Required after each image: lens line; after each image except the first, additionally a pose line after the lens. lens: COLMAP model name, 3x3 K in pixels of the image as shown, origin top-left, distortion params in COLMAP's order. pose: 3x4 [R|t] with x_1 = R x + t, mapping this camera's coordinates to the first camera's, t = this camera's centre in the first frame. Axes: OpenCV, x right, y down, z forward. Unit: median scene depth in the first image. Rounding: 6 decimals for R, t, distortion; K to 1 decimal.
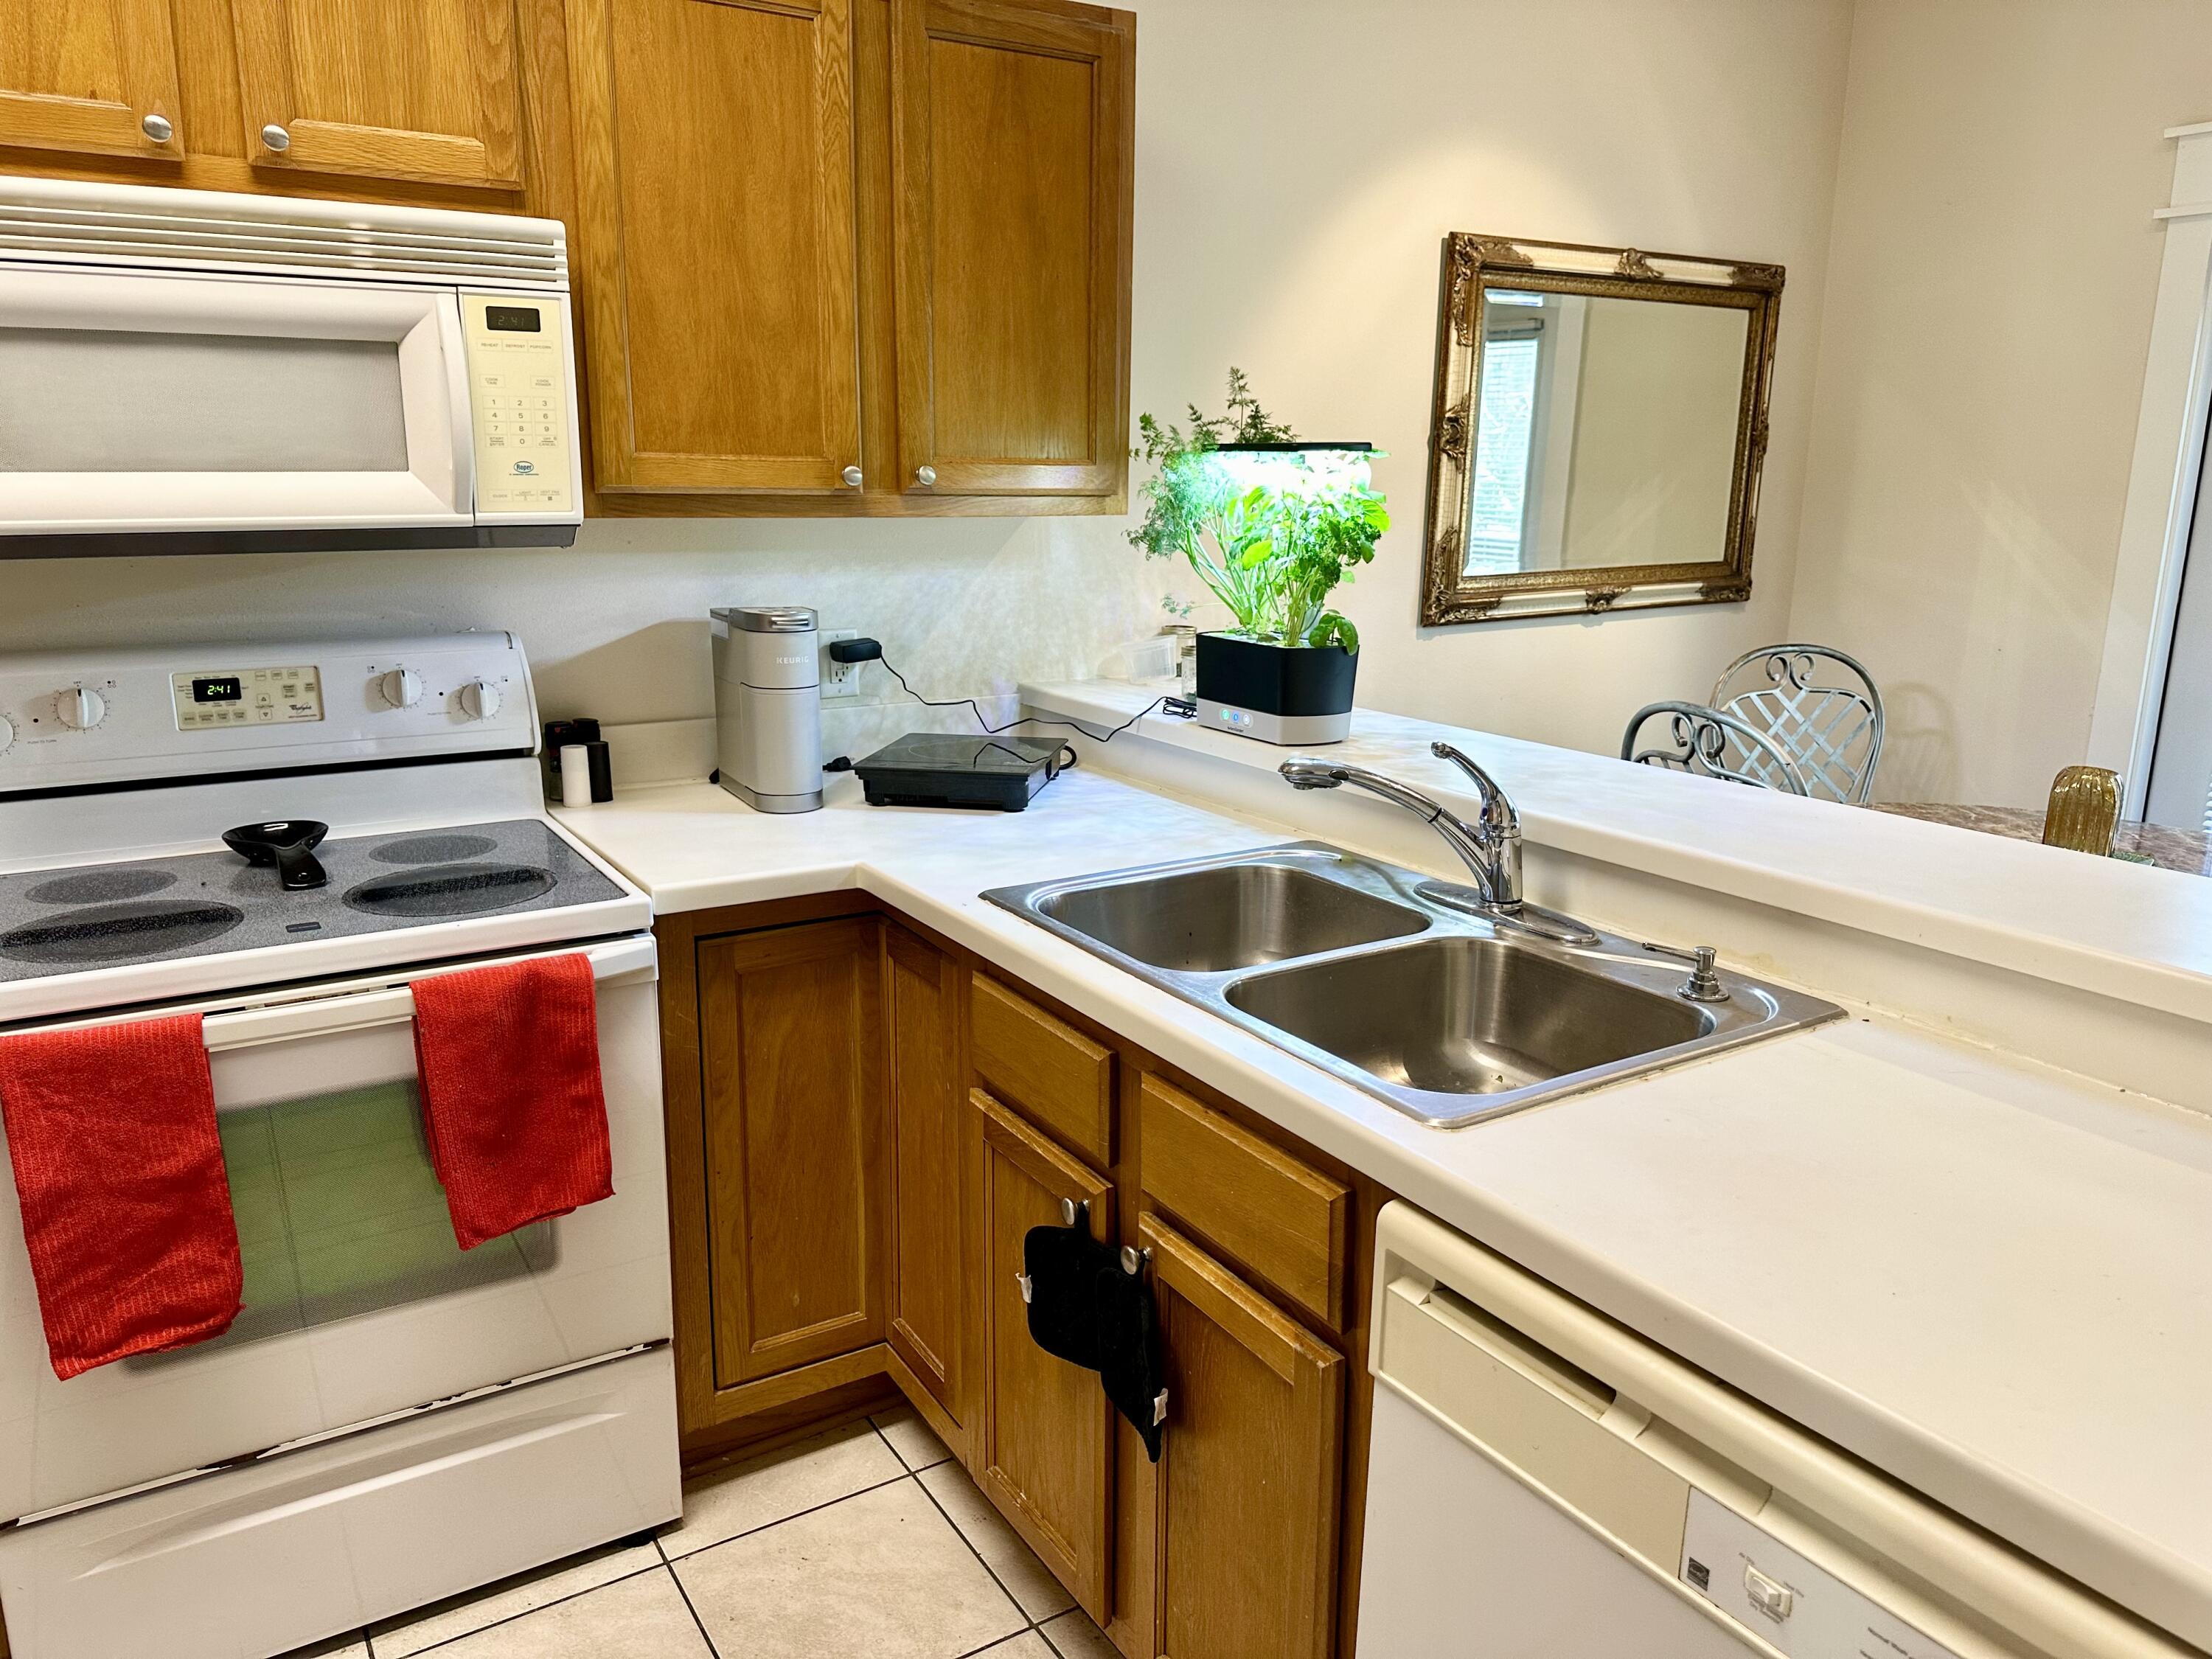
lens RADIAL K [[1552.0, 0, 1114.0], [0, 1552.0, 838.0], [0, 0, 1]] dist [0.057349, -0.077253]
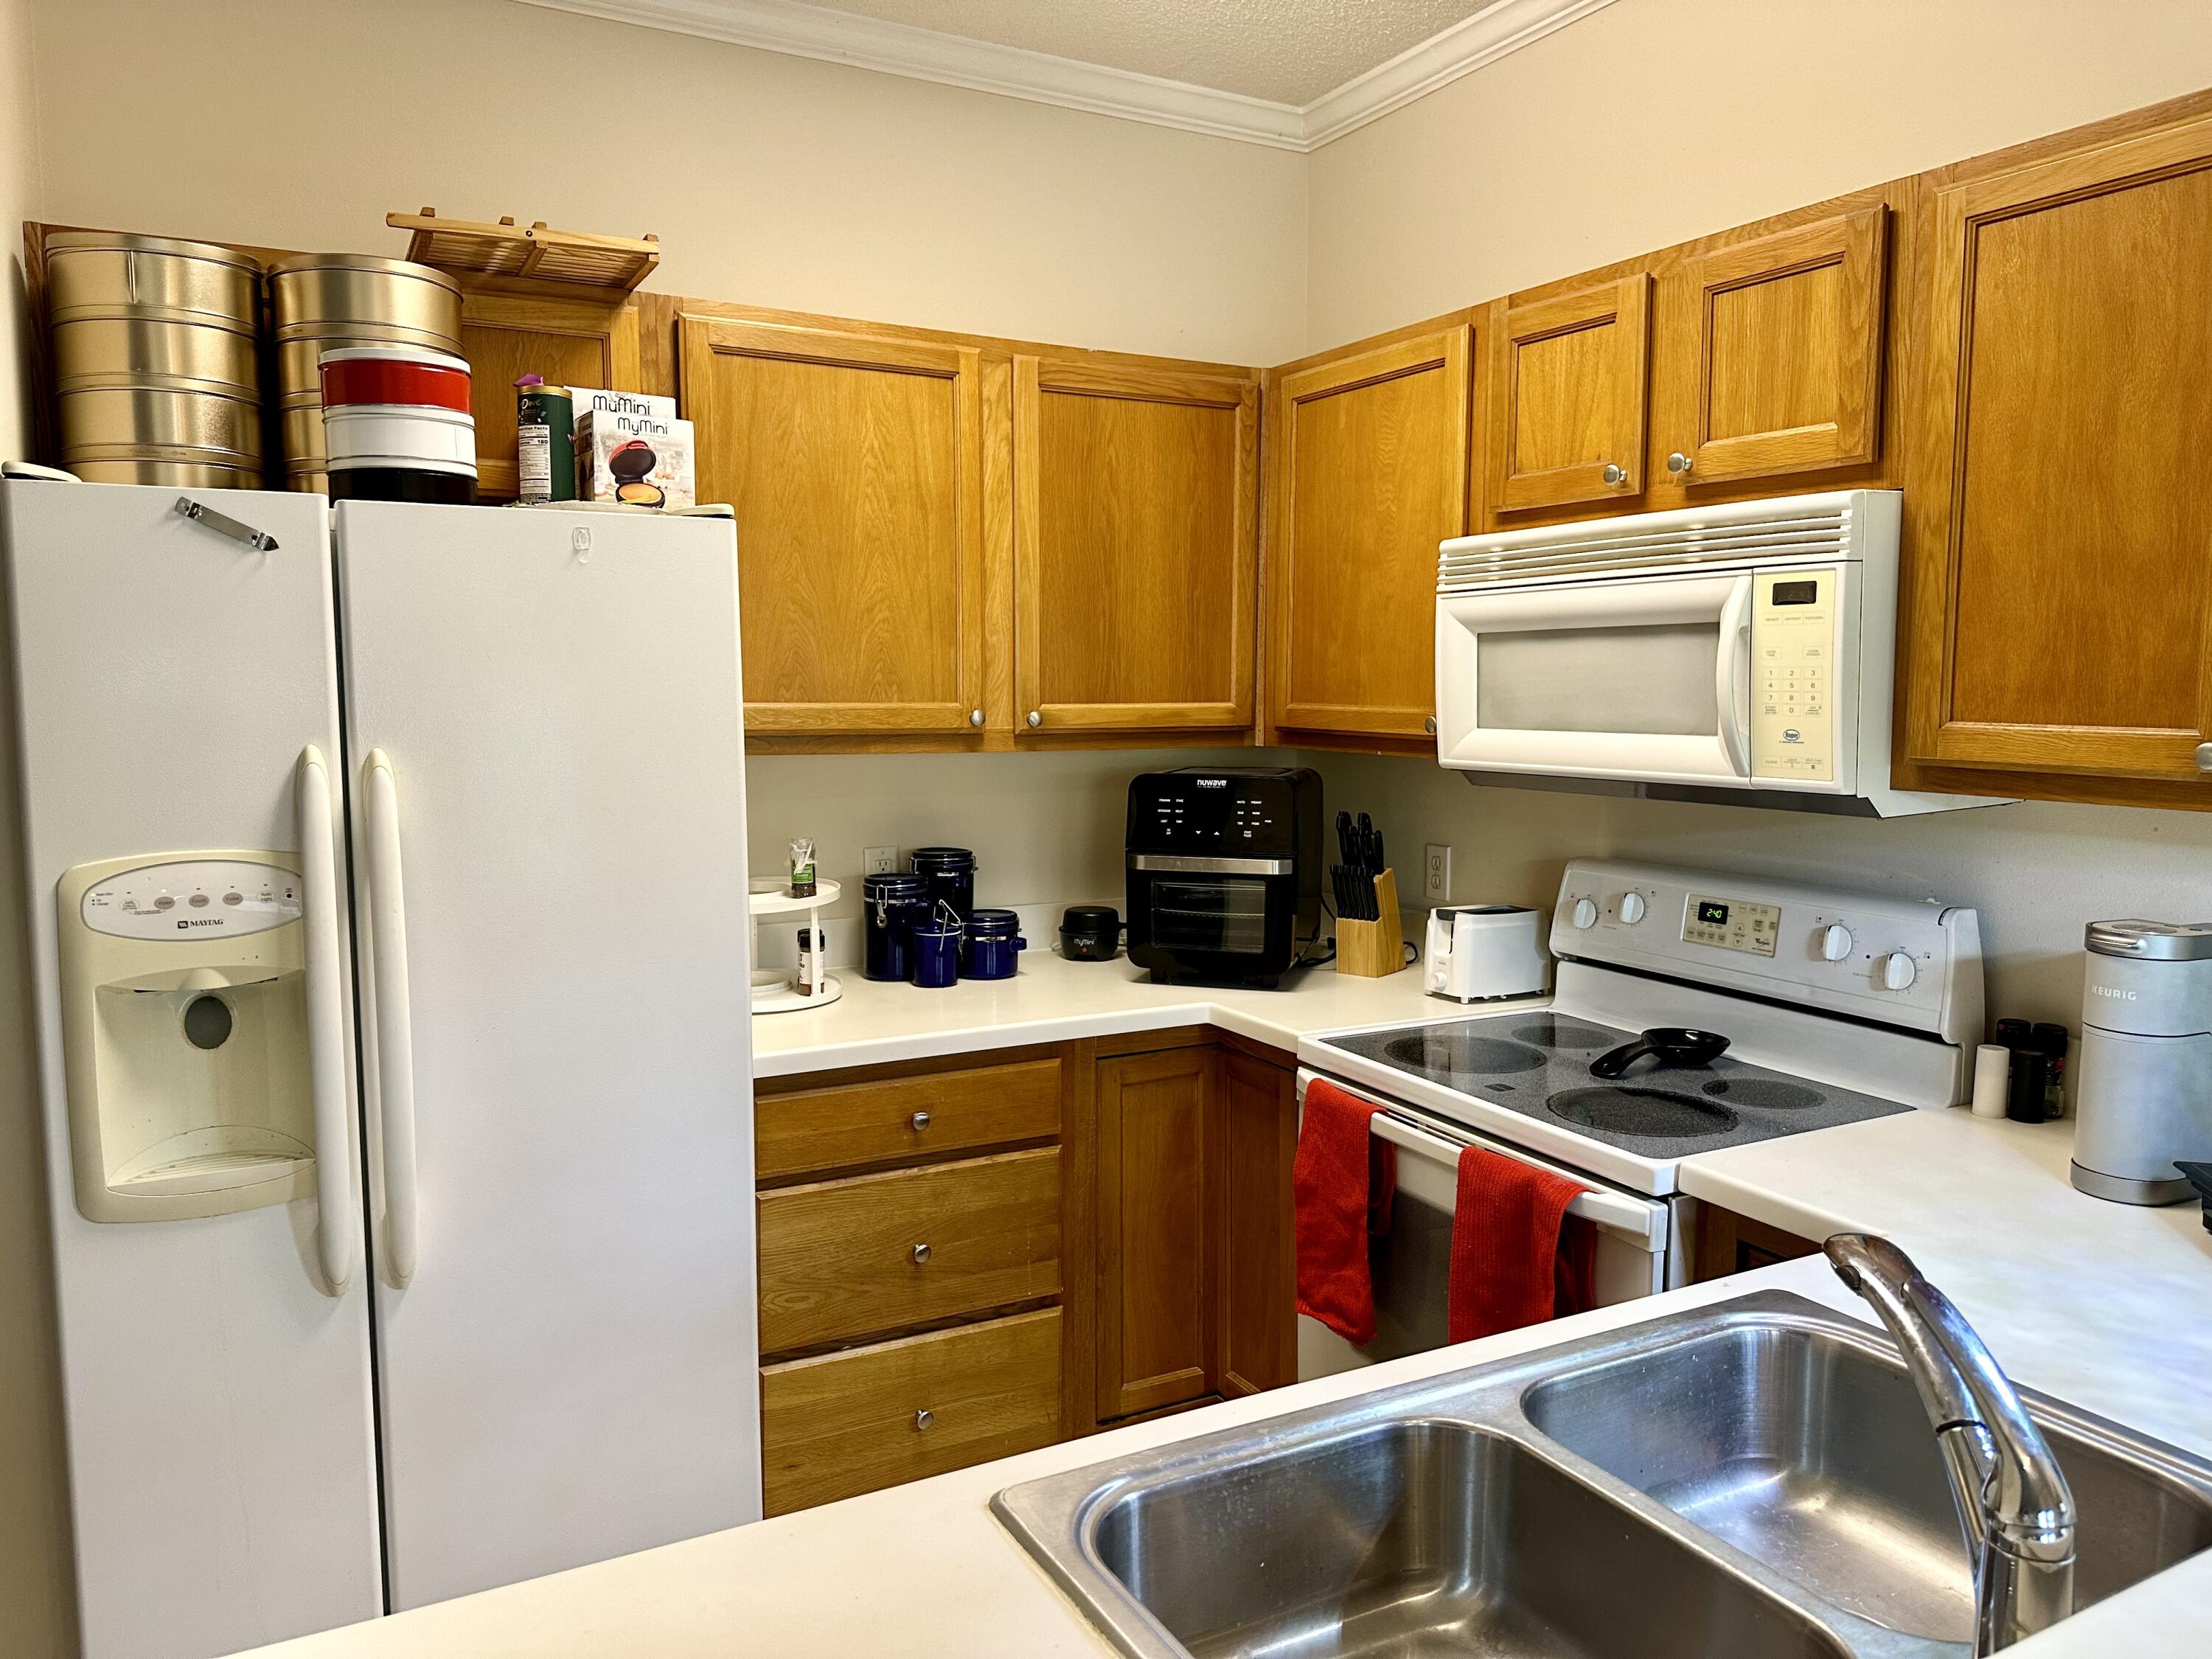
lens RADIAL K [[1552.0, 0, 1110.2], [0, 1552.0, 840.9], [0, 0, 1]] dist [0.057349, -0.077253]
pose [[-0.071140, 0.093818, -0.993044, 0.601566], [-0.237542, 0.965330, 0.108217, -0.161570], [0.968769, 0.243588, -0.046387, 0.586107]]
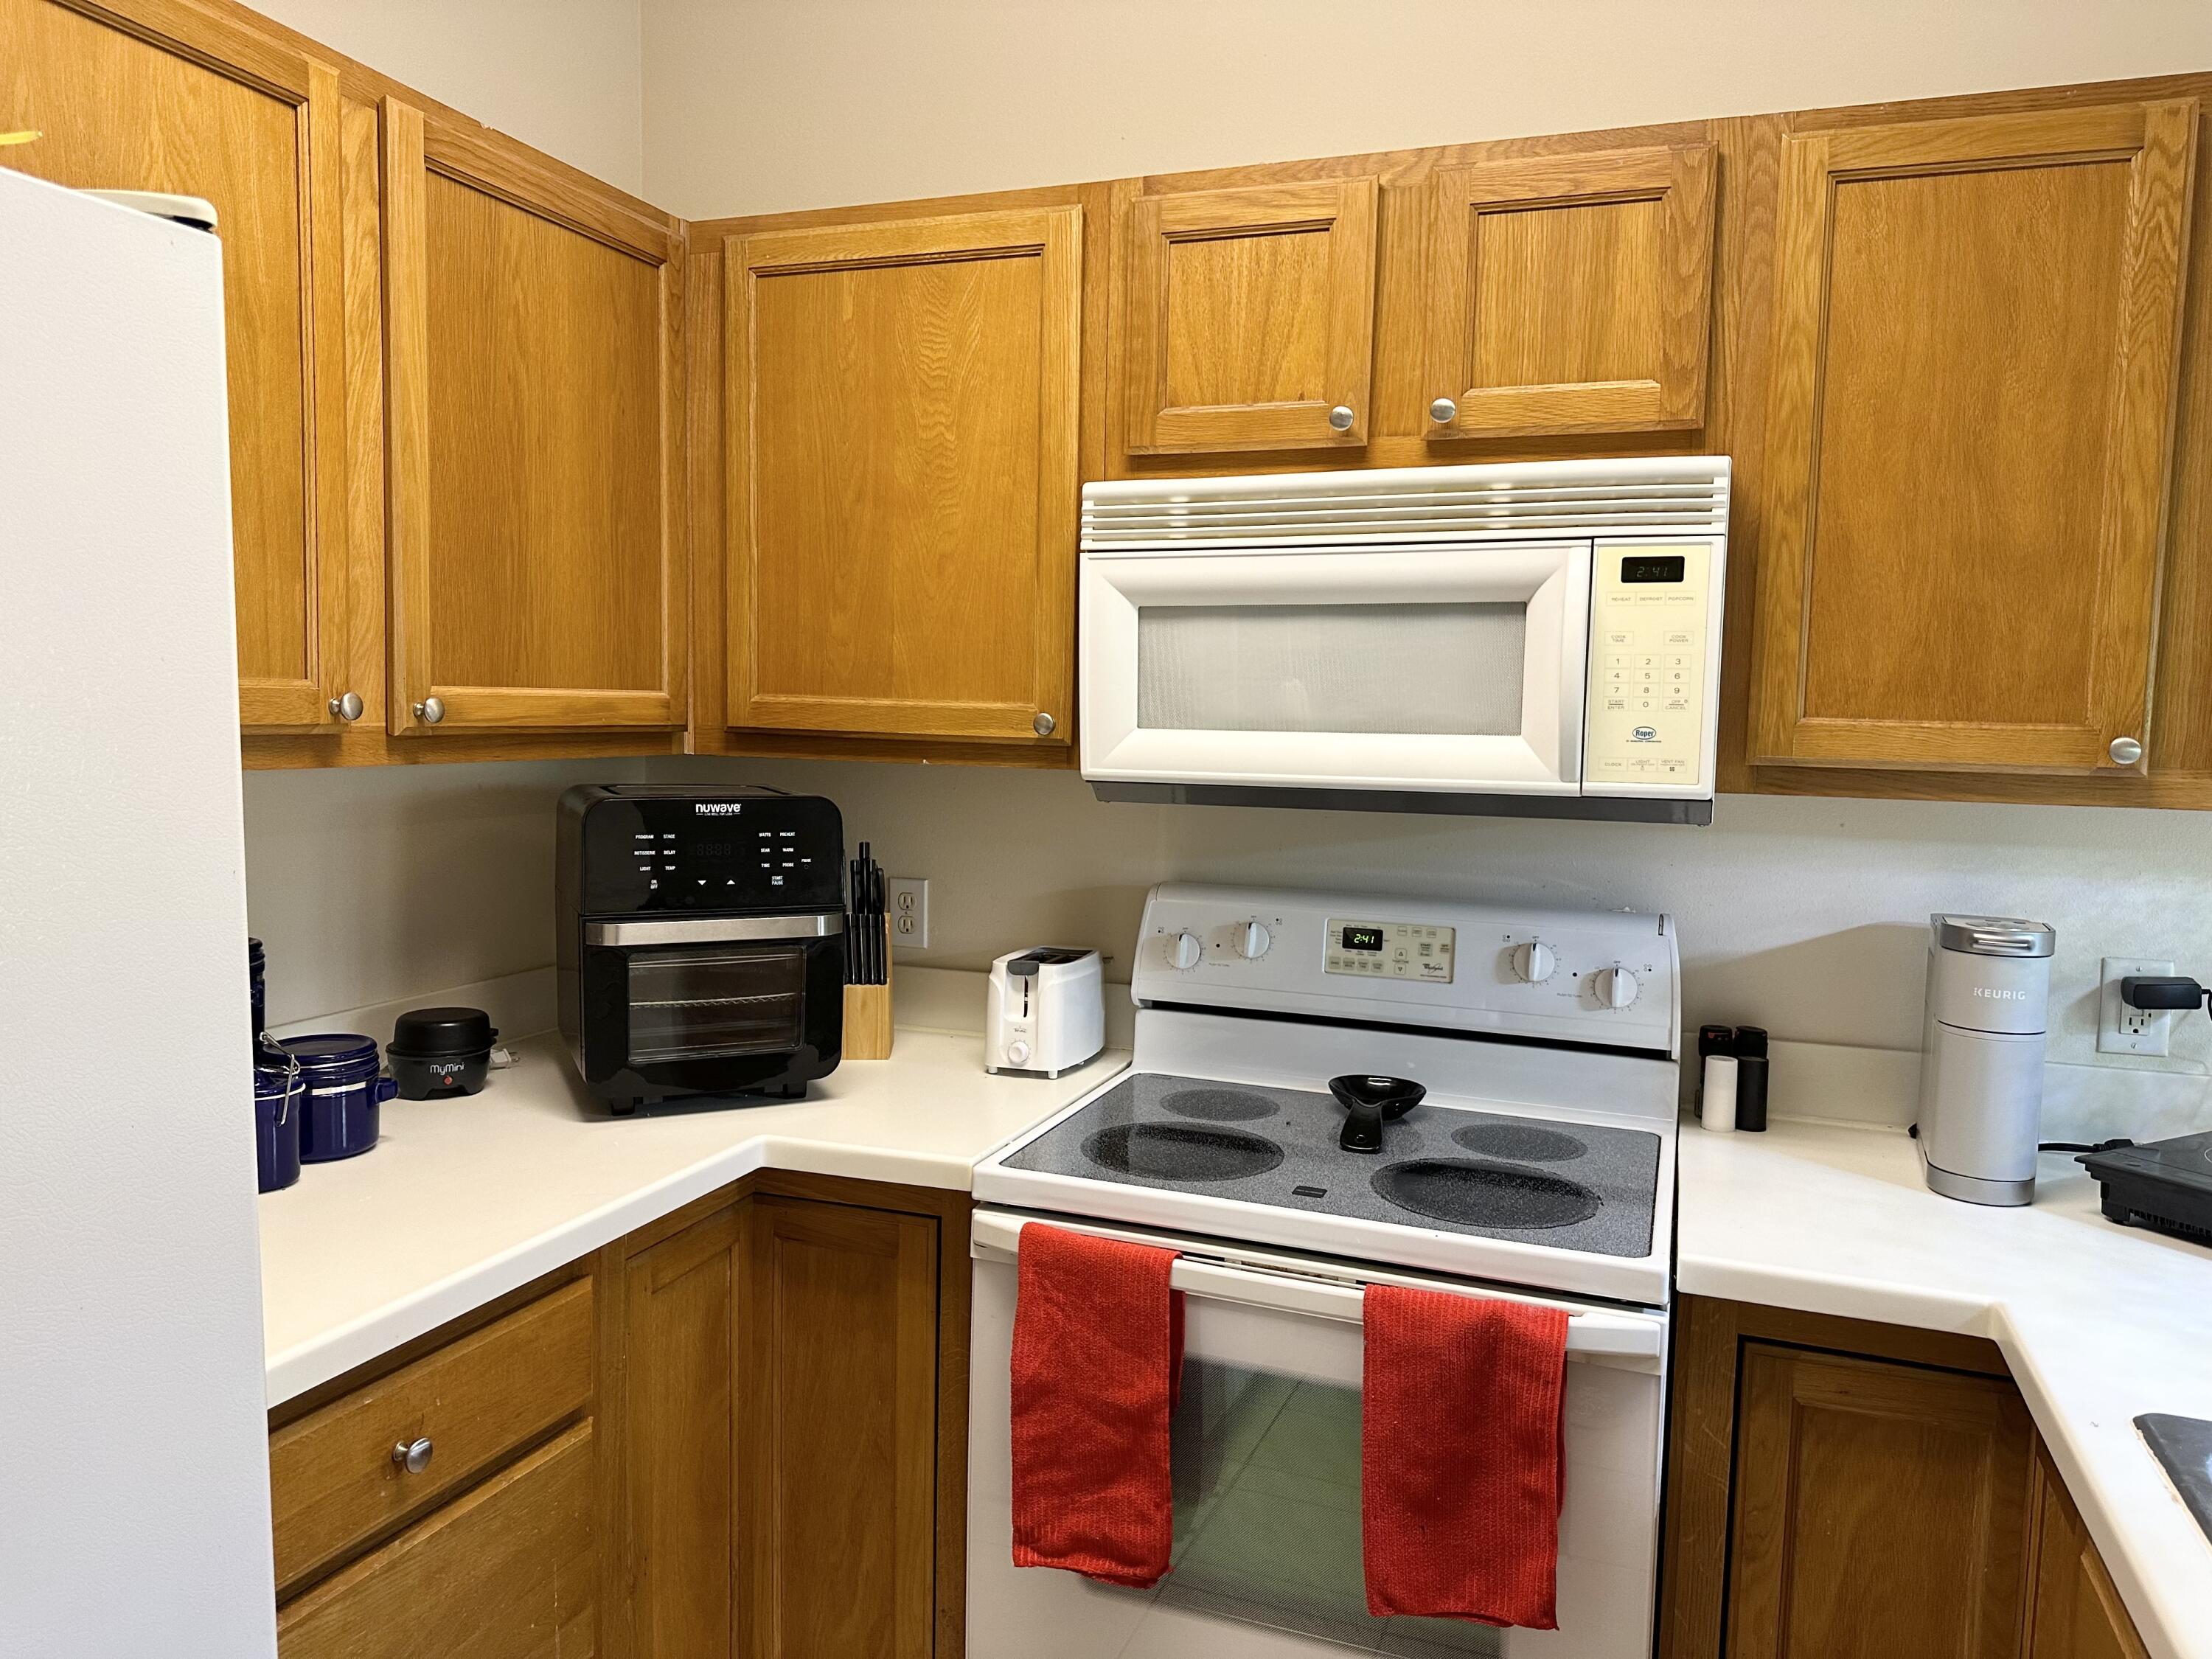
lens RADIAL K [[1552.0, 0, 1093.1], [0, 1552.0, 825.7], [0, 0, 1]] dist [0.057349, -0.077253]
pose [[0.600264, 0.066313, -0.797048, 0.125080], [-0.202026, 0.976812, -0.070879, -0.057102], [0.773866, 0.203571, 0.599742, 0.228641]]
